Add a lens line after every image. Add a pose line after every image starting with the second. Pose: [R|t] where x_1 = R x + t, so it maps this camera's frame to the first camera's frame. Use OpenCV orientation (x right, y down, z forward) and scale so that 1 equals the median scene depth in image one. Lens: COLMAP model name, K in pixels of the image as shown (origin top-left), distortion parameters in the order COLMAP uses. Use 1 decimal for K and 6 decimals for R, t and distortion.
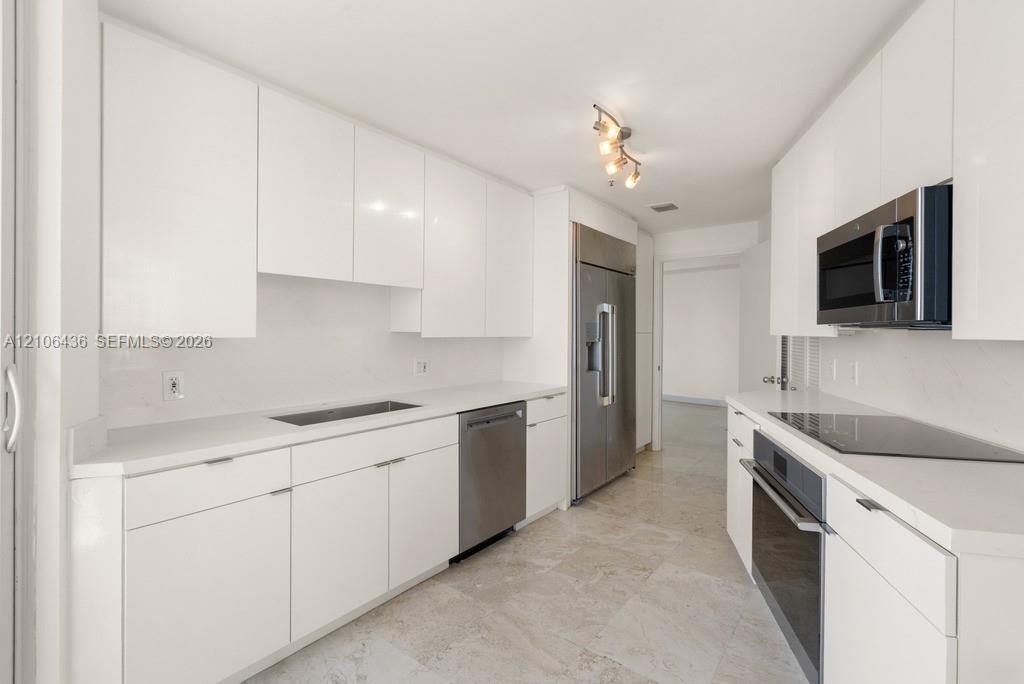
lens RADIAL K [[462.9, 0, 508.6], [0, 462.9, 336.8], [0, 0, 1]] dist [-0.000304, 0.000977]
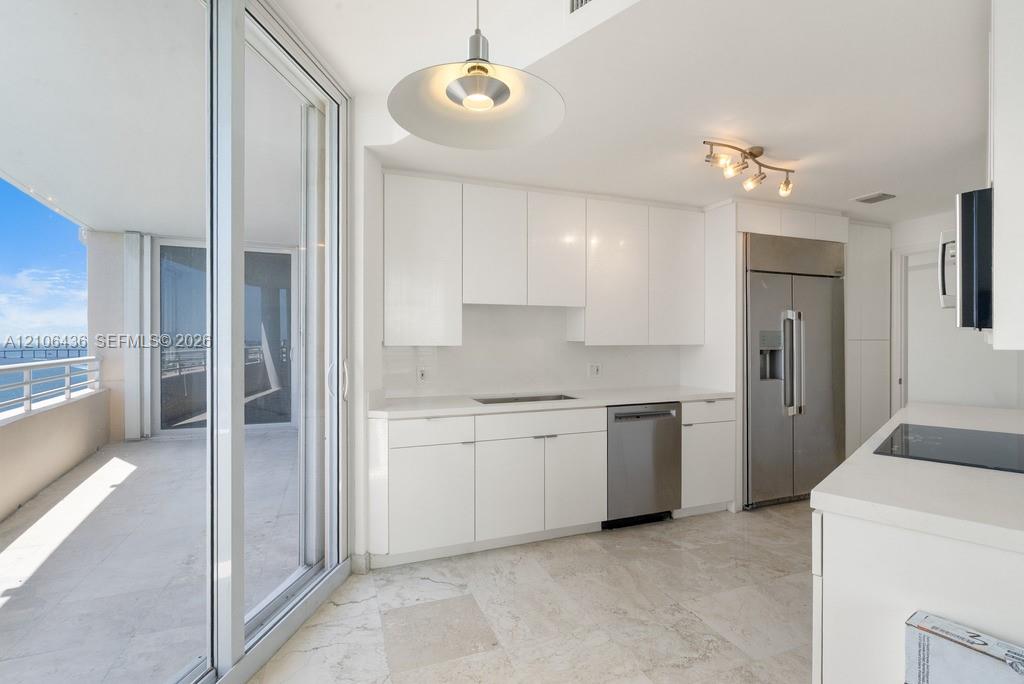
lens RADIAL K [[465.6, 0, 508.4], [0, 465.6, 344.8], [0, 0, 1]] dist [-0.001619, -0.000010]
pose [[0.851780, -0.002454, -0.523894, 0.274604], [0.001824, 0.999997, -0.001718, 0.001416], [0.523897, 0.000508, 0.851782, -0.169738]]
